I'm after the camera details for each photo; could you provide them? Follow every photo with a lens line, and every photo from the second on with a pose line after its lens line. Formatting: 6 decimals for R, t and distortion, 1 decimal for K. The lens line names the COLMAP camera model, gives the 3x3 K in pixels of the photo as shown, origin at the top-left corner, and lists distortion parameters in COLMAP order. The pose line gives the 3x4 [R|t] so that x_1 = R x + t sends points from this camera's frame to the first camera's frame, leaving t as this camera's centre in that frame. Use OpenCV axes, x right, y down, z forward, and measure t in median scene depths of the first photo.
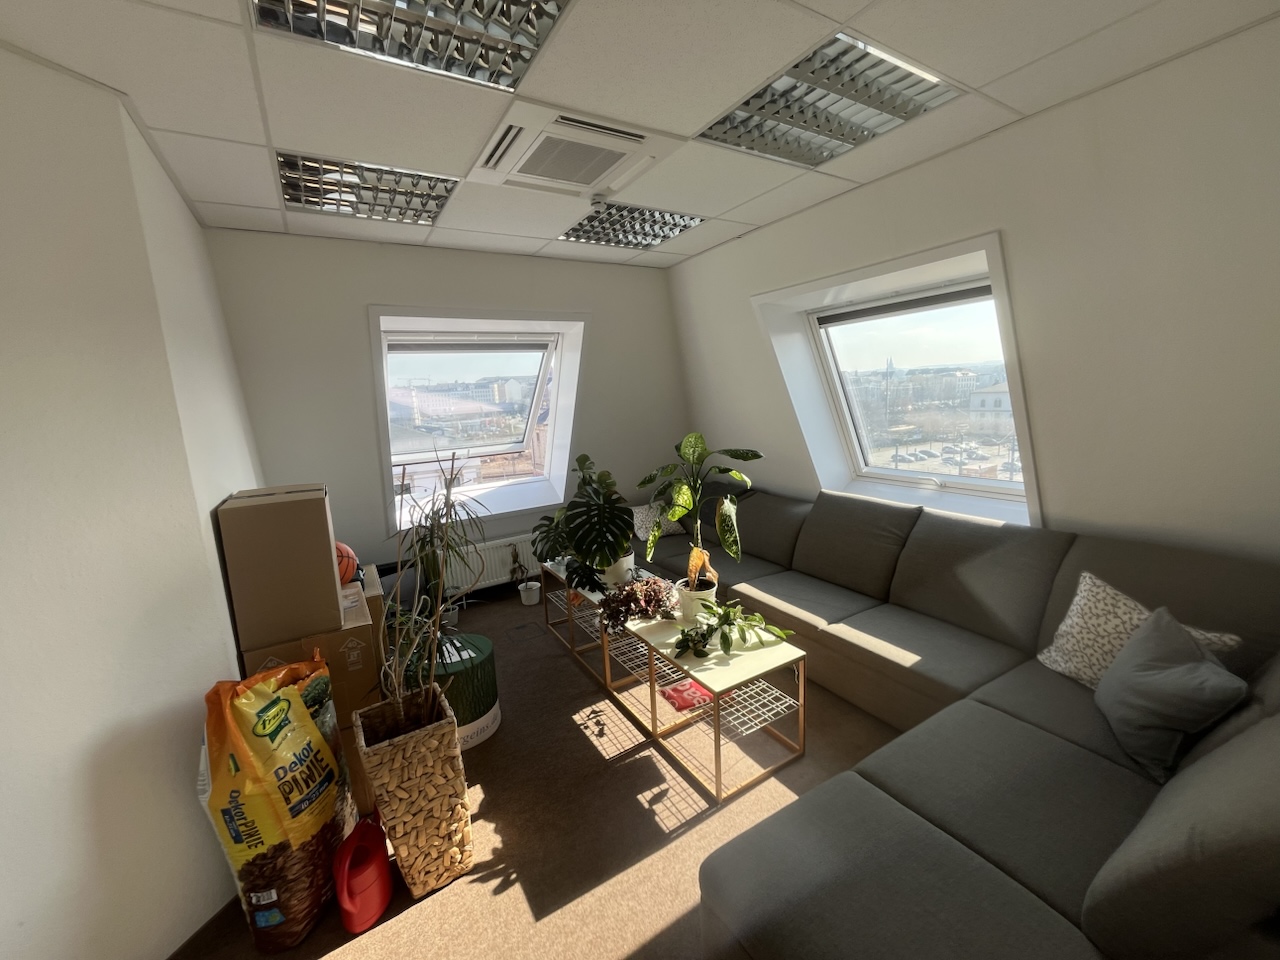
lens RADIAL K [[519.1, 0, 635.9], [0, 519.1, 475.5], [0, 0, 1]] dist [-0.001712, 0.000162]
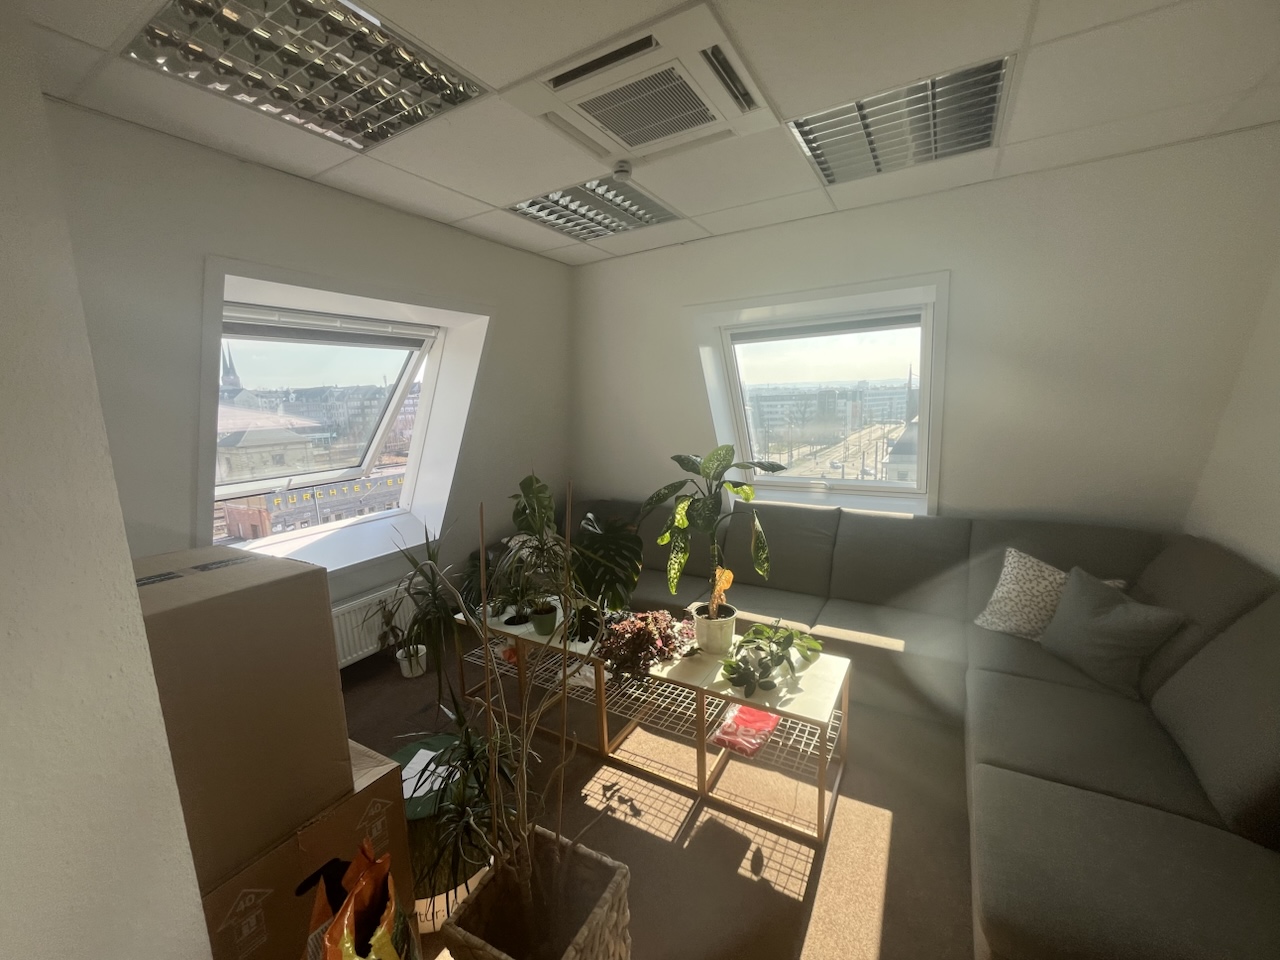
lens RADIAL K [[519.1, 0, 634.3], [0, 519.1, 478.5], [0, 0, 1]] dist [-0.001712, 0.000162]
pose [[0.880626, -0.051218, 0.471036, -0.428735], [0.064713, 0.997826, -0.012485, -0.020411], [-0.469372, 0.041476, 0.882026, 0.252538]]
